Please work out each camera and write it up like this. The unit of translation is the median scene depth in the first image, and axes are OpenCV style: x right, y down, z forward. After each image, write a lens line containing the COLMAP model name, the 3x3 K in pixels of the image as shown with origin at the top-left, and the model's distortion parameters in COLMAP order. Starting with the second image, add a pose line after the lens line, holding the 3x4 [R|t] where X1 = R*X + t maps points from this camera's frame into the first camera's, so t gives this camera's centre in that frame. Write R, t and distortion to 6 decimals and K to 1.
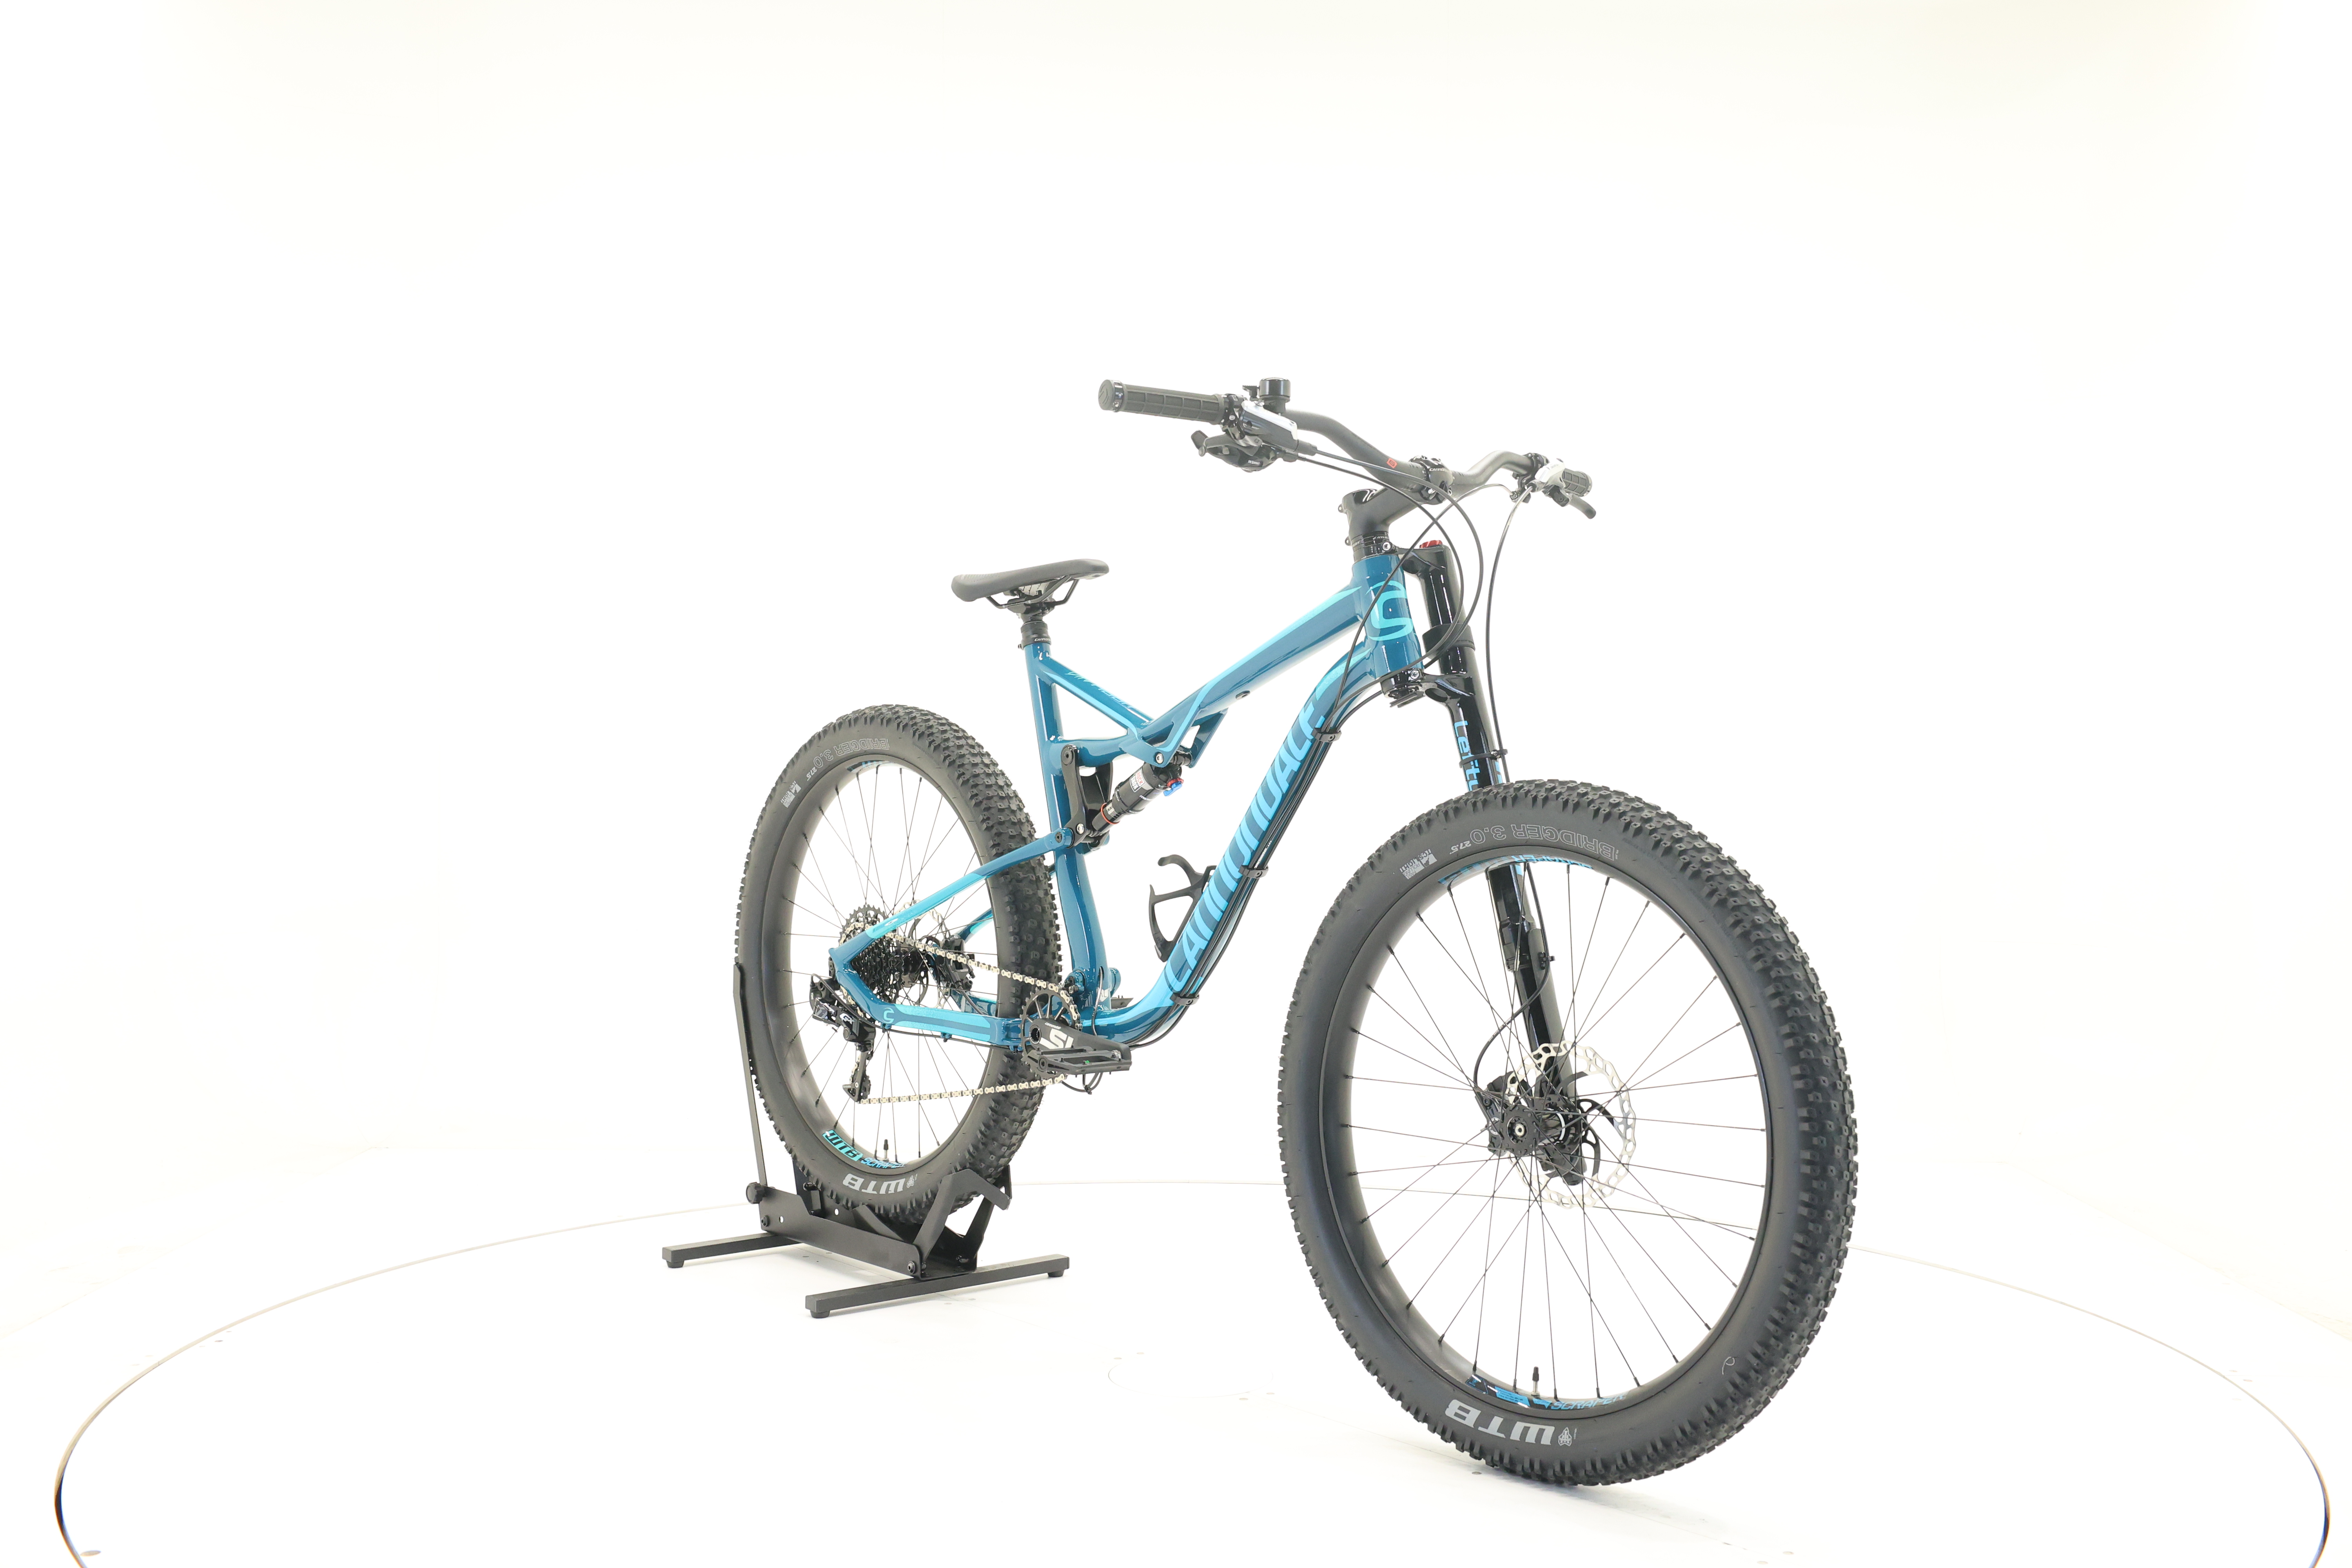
lens RADIAL K [[2456.7, 0, 1181.4], [0, 2456.7, 773.9], [0, 0, 1]] dist [-0.052361, 0.000000]
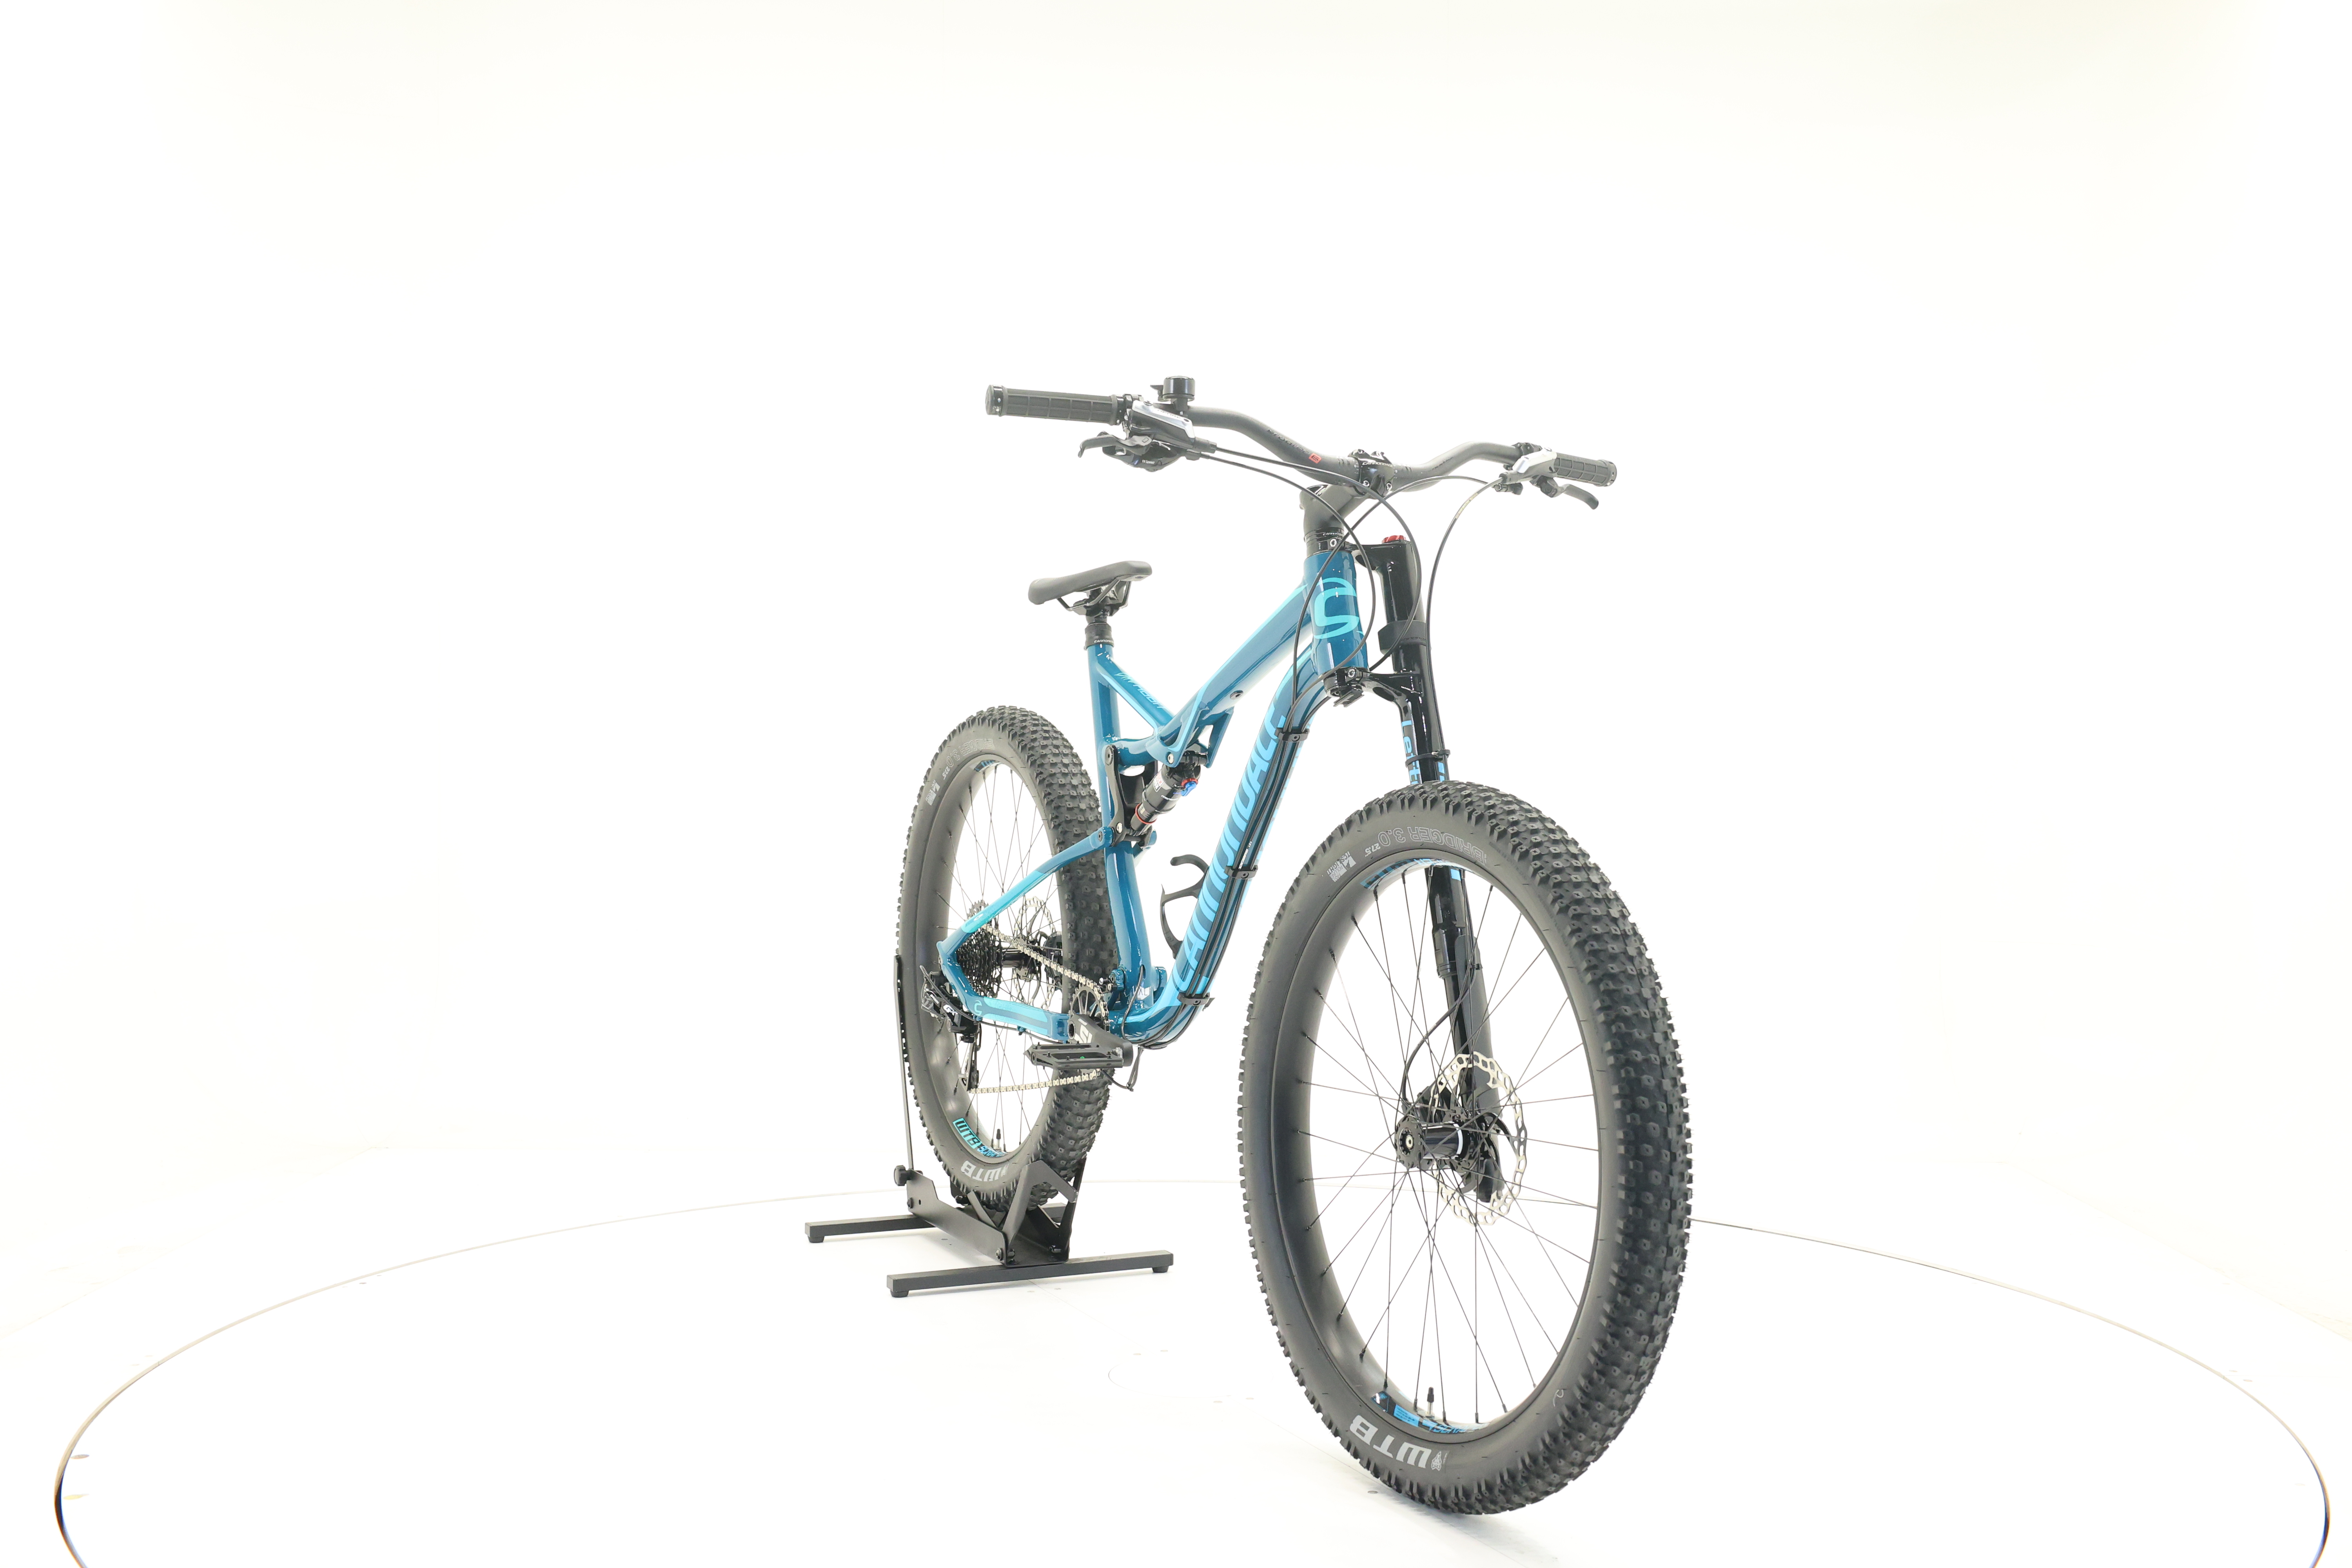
lens RADIAL K [[2456.7, 0, 1163.4], [0, 2456.7, 782.0], [0, 0, 1]] dist [-0.052361, 0.000000]
pose [[0.961627, 0.004536, -0.274322, 0.284114], [-0.003910, 0.999988, 0.002828, 0.000594], [0.274332, -0.001647, 0.961634, 0.037487]]
